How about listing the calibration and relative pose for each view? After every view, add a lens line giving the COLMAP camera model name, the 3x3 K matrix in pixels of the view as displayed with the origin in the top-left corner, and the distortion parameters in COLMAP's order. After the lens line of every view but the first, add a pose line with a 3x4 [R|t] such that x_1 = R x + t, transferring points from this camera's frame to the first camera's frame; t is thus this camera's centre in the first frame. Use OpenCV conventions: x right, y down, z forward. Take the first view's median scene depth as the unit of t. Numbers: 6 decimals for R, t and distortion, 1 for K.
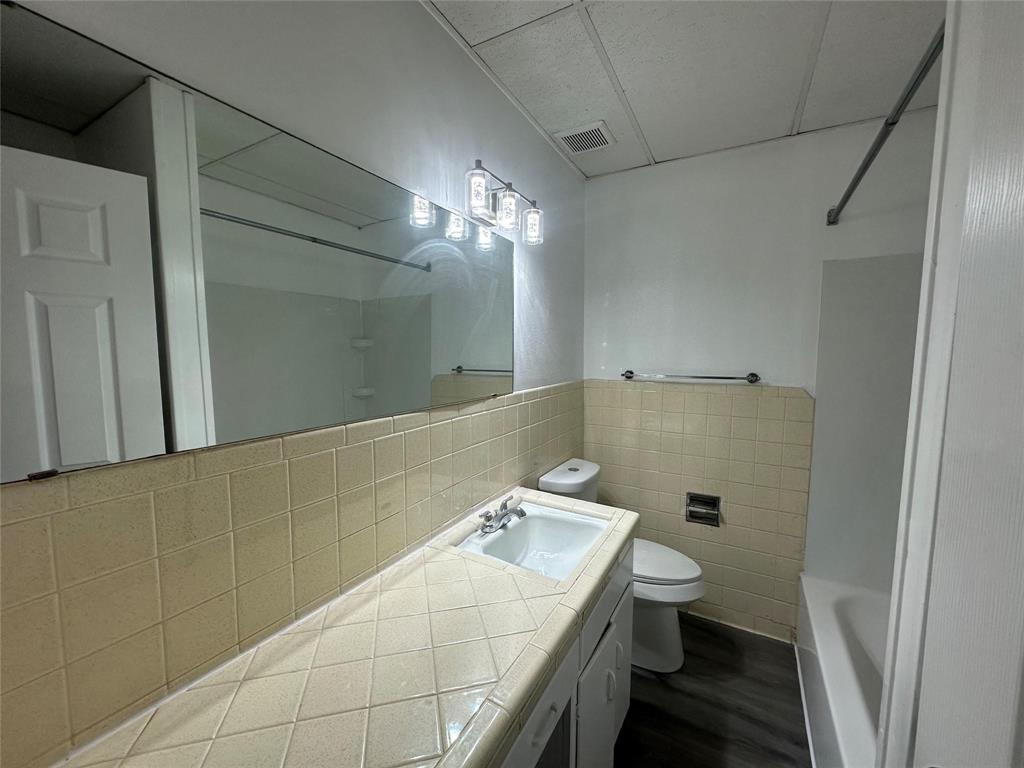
lens RADIAL K [[406.9, 0, 513.9], [0, 406.9, 383.1], [0, 0, 1]] dist [-0.003583, 0.000297]
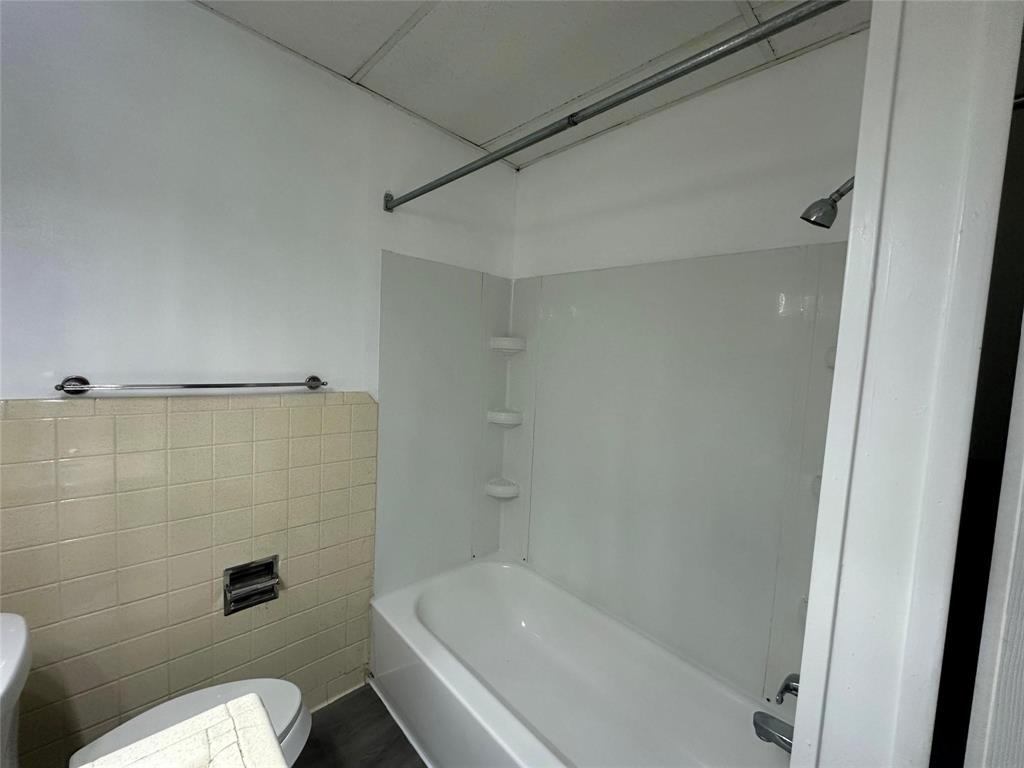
lens RADIAL K [[406.9, 0, 514.7], [0, 406.9, 392.3], [0, 0, 1]] dist [-0.003583, 0.000297]
pose [[0.265684, -0.055522, 0.962460, -0.042021], [0.048842, 0.997833, 0.044080, -0.010392], [-0.962822, 0.035297, 0.267820, 0.427210]]
